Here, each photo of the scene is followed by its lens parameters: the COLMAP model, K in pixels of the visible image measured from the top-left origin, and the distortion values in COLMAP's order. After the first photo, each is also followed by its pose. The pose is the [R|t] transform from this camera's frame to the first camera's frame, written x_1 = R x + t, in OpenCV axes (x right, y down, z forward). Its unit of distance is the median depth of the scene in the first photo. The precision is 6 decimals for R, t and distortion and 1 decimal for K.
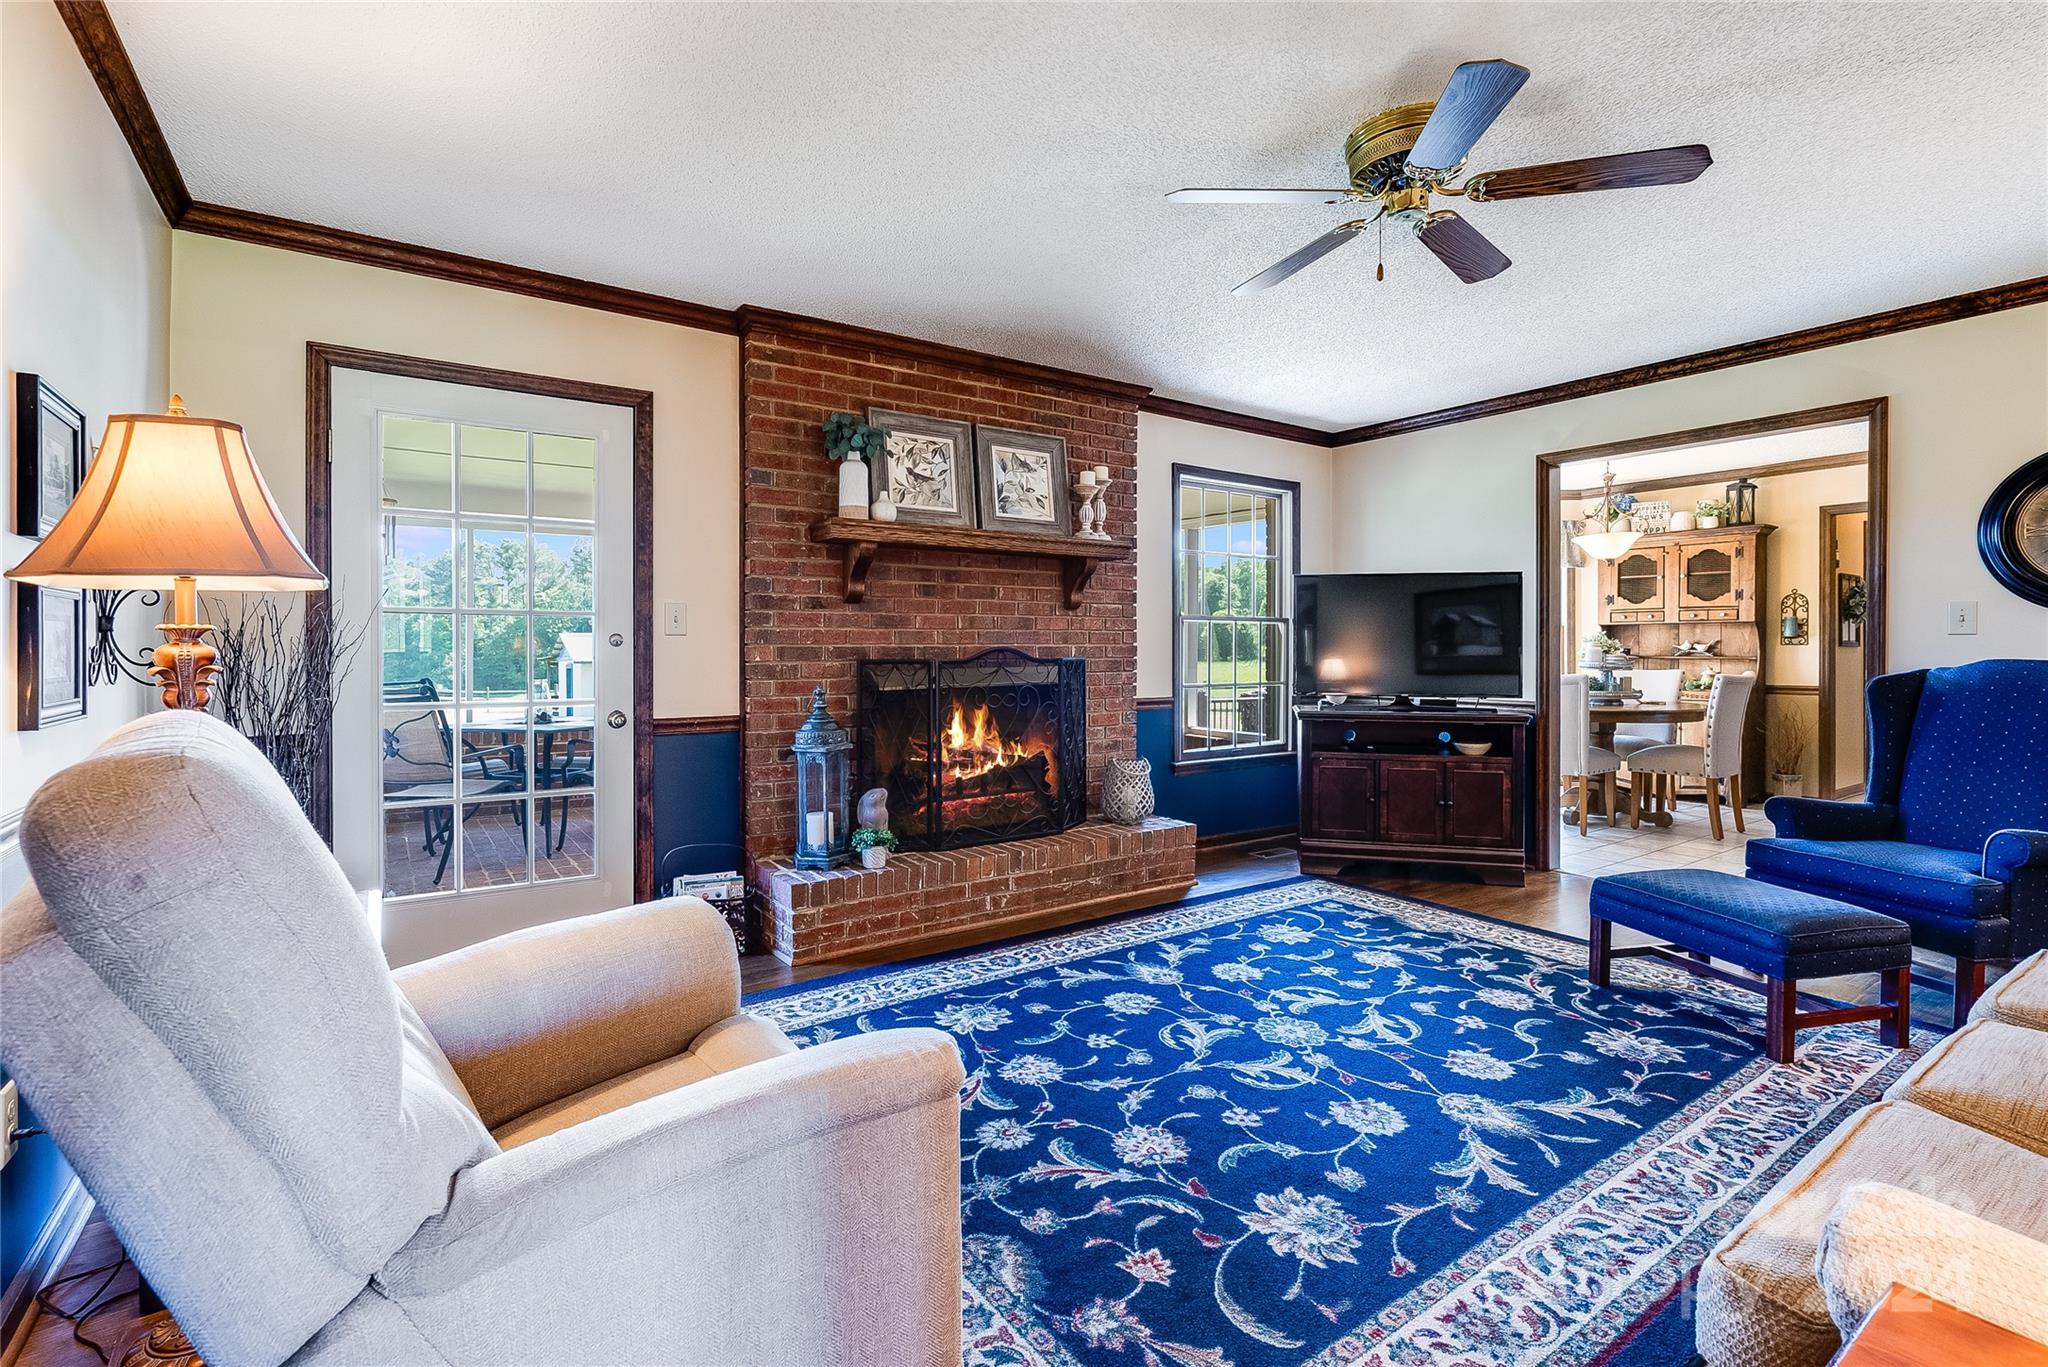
lens RADIAL K [[947.4, 0, 1015.0], [0, 947.4, 666.1], [0, 0, 1]] dist [-0.005906, 0.001082]
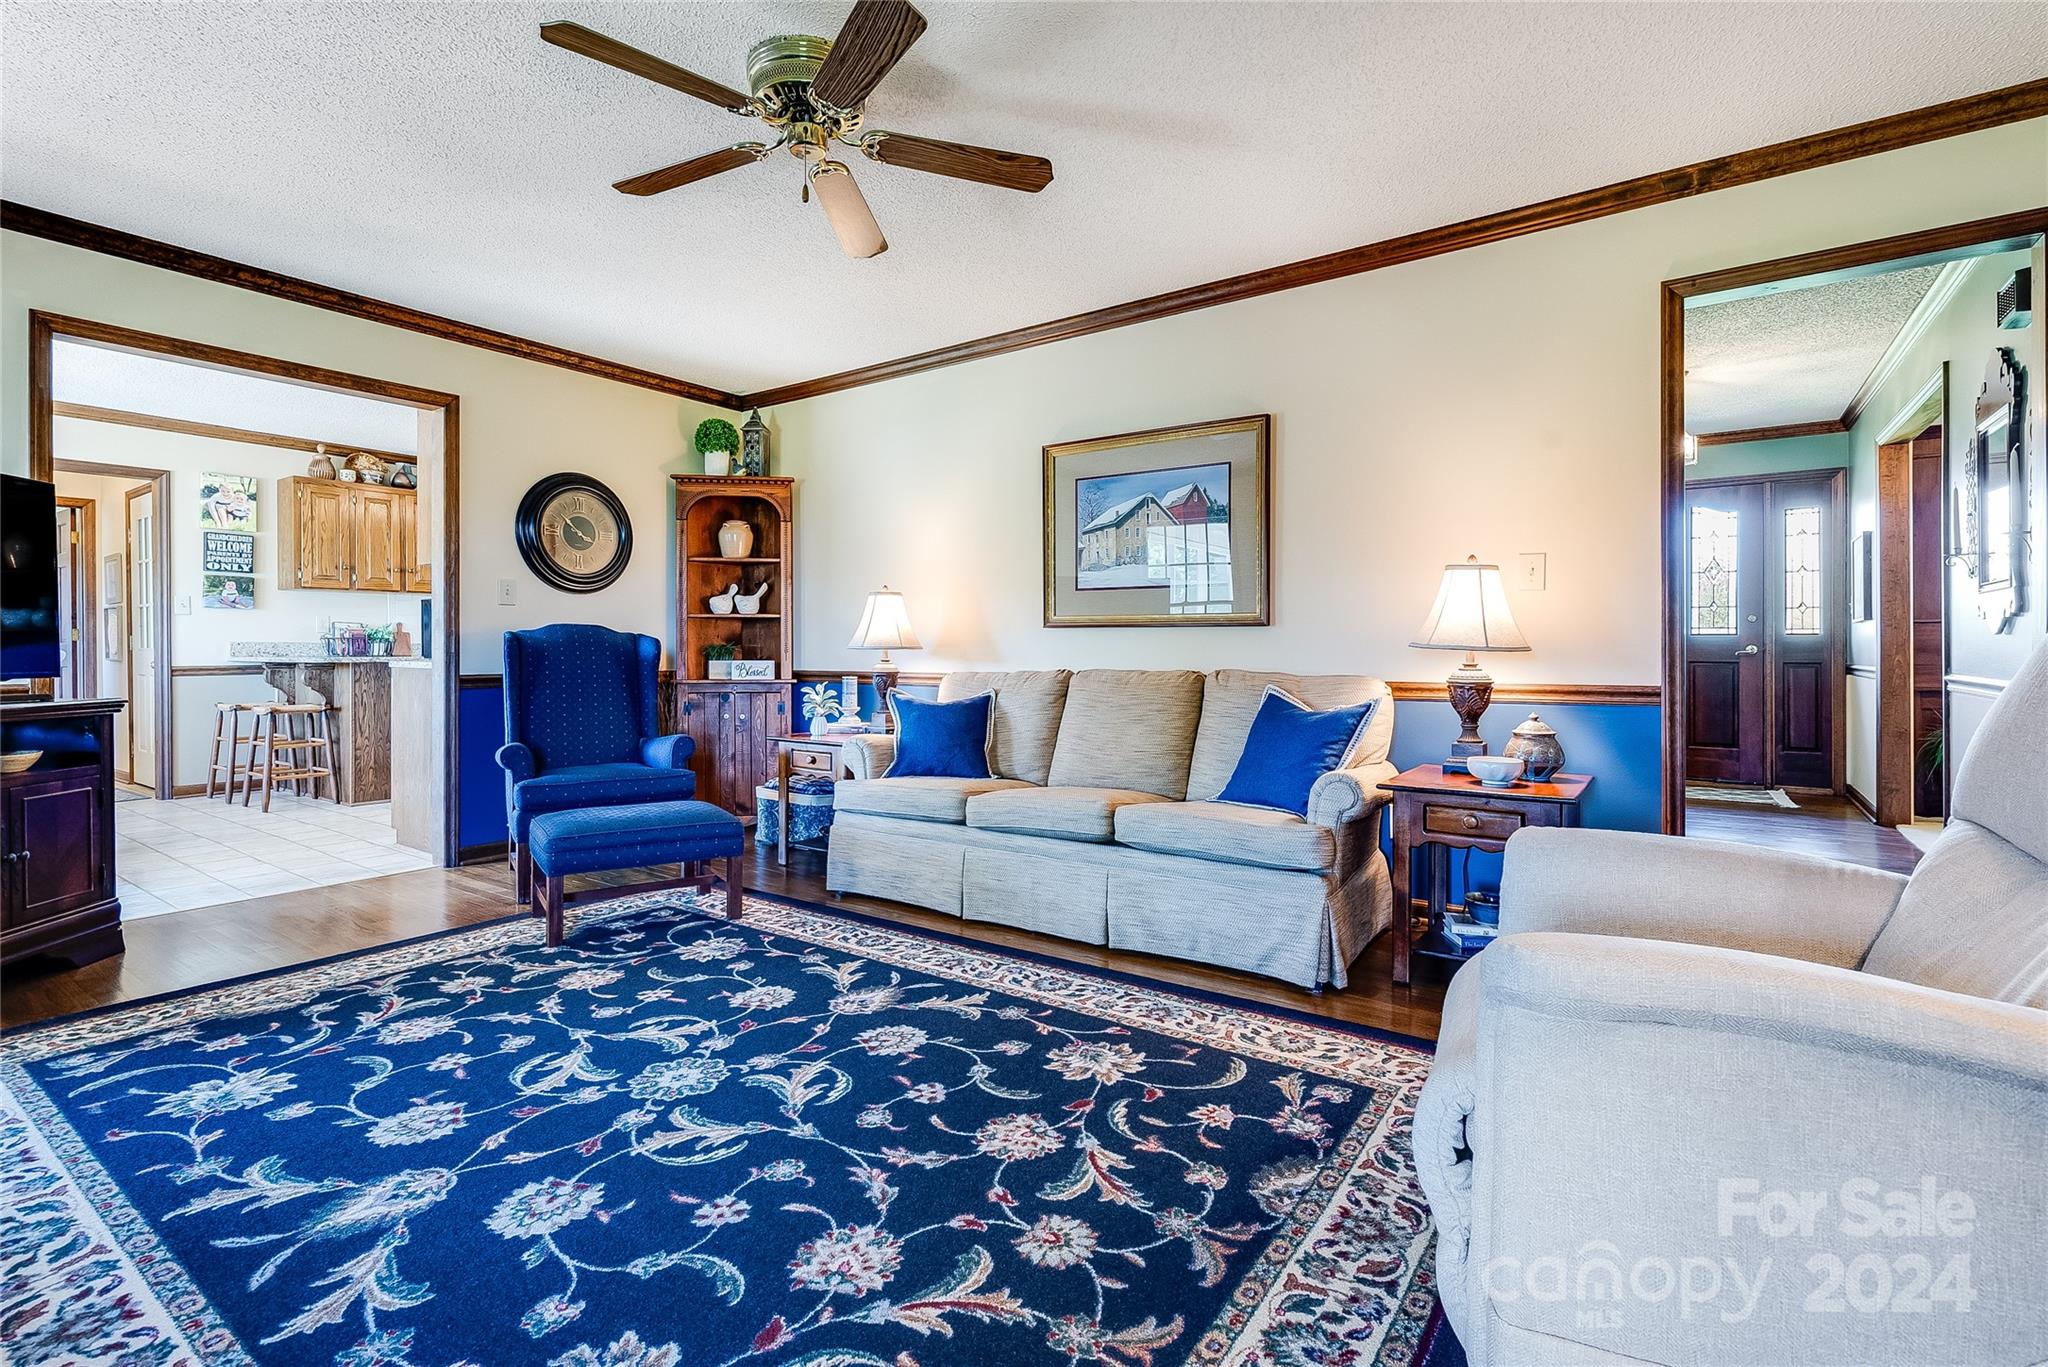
lens RADIAL K [[947.4, 0, 1023.4], [0, 947.4, 654.5], [0, 0, 1]] dist [-0.005906, 0.001082]
pose [[-0.354829, -0.004435, 0.934921, -0.470095], [0.020589, 0.999709, 0.012557, 0.034975], [-0.934705, 0.023705, -0.354634, 0.901599]]
